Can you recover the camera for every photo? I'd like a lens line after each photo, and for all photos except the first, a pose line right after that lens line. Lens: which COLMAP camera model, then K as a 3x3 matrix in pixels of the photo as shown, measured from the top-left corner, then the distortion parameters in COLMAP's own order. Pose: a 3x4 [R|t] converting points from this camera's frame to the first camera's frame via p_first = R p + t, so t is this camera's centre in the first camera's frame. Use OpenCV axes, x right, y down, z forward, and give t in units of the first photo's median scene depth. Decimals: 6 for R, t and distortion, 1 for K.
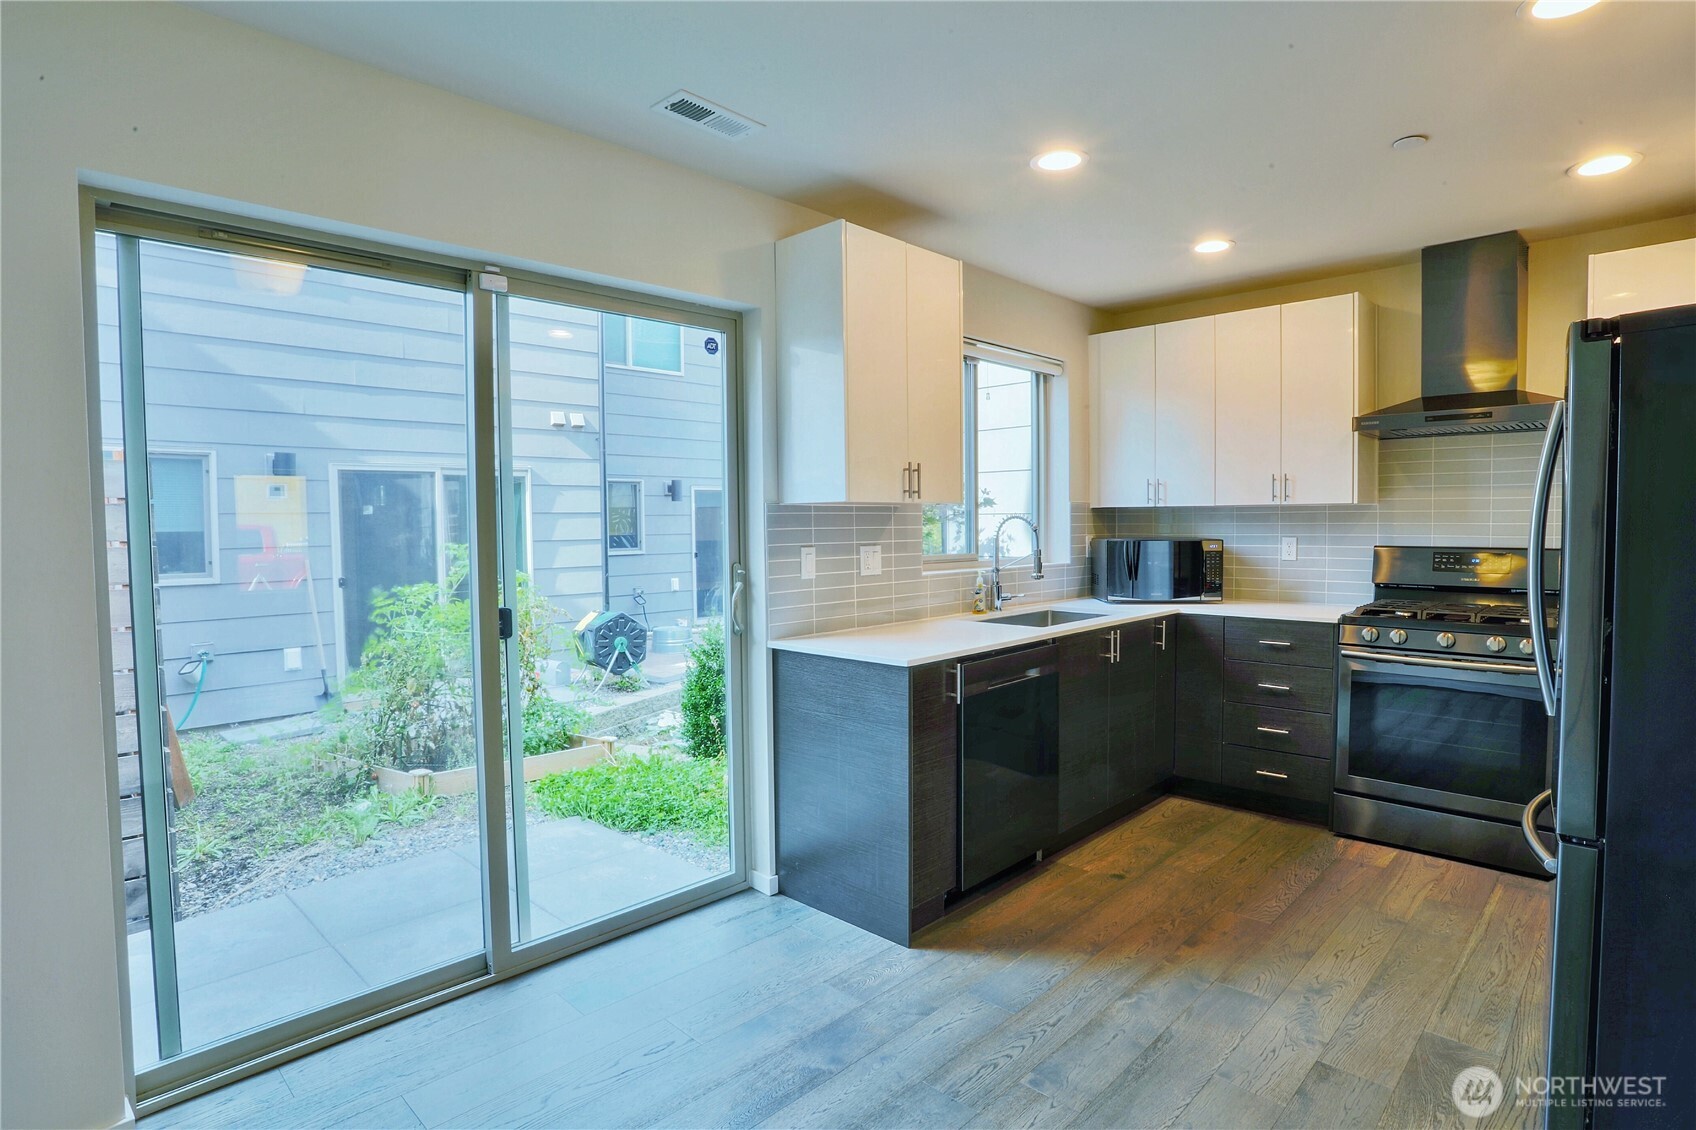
lens RADIAL K [[879.2, 0, 851.3], [0, 879.2, 559.6], [0, 0, 1]] dist [-0.068108, 0.030484]
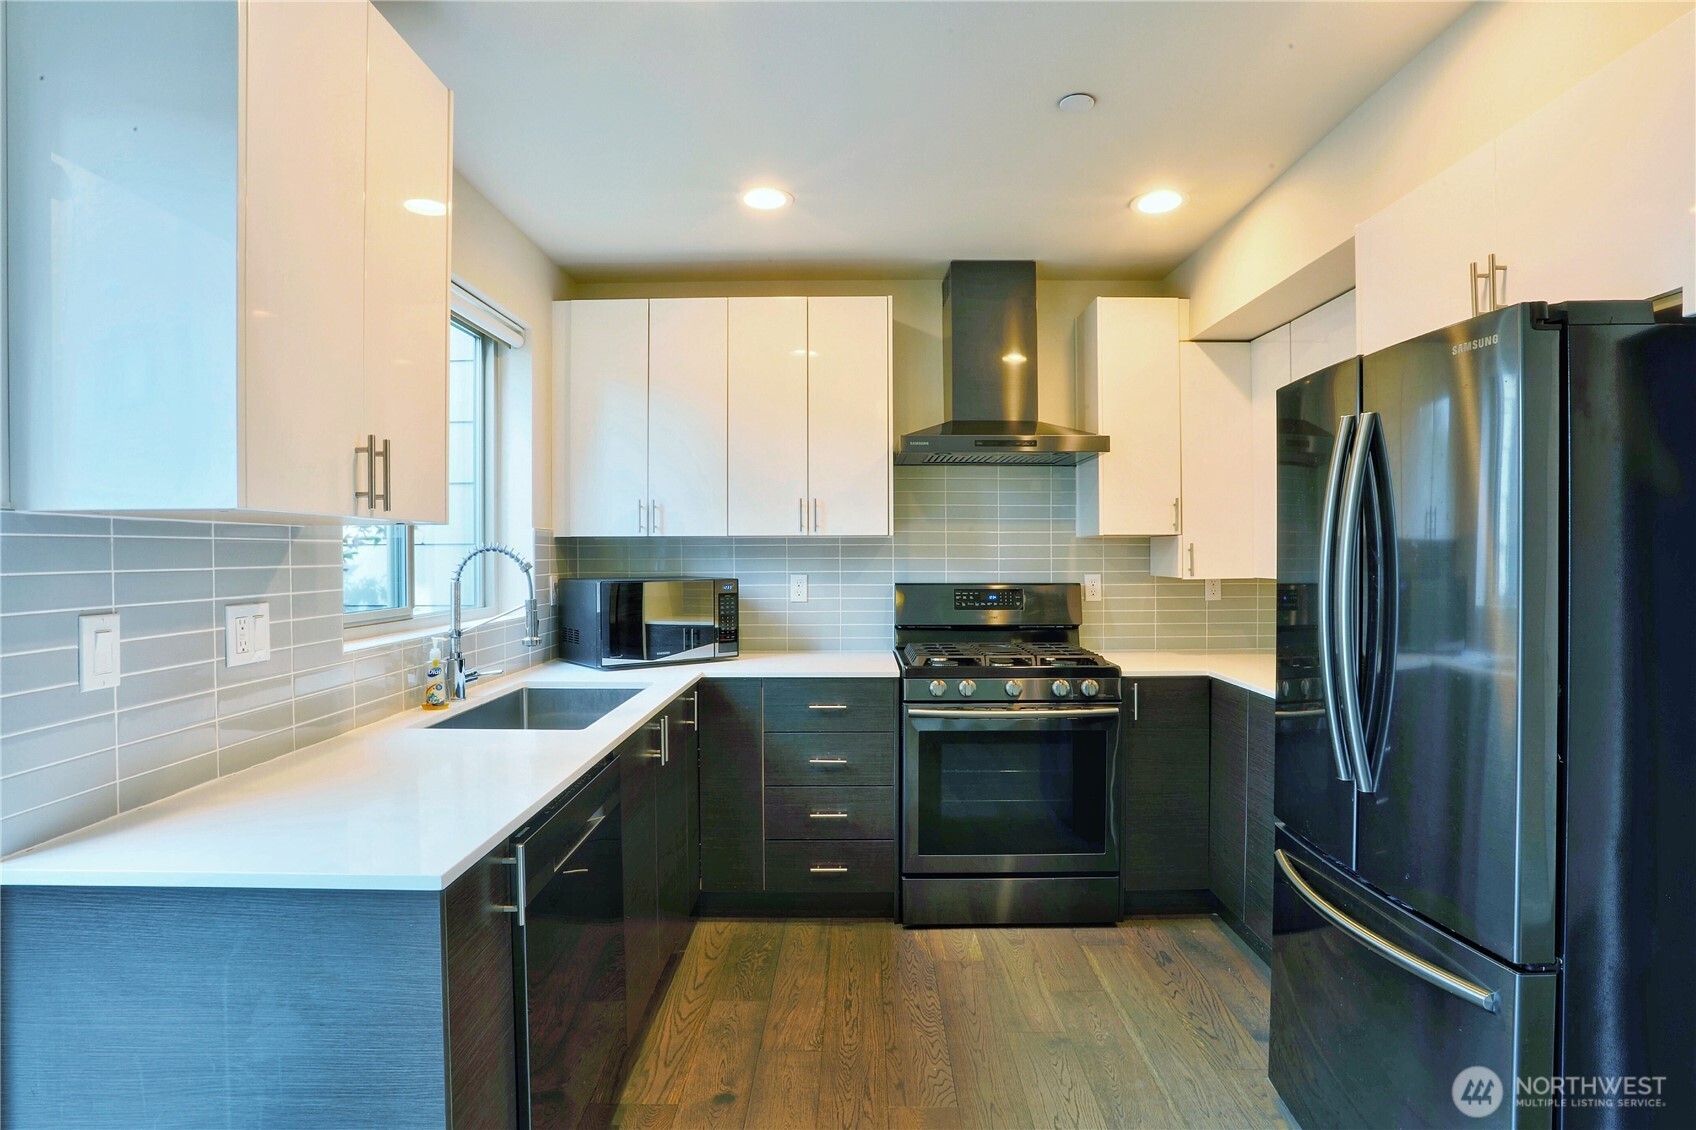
lens RADIAL K [[879.2, 0, 851.3], [0, 879.2, 559.6], [0, 0, 1]] dist [-0.068108, 0.030484]
pose [[0.721747, -0.000104, 0.692156, -0.062680], [0.026755, 0.999257, -0.027748, -0.017623], [-0.691639, 0.038546, 0.721214, 0.395561]]
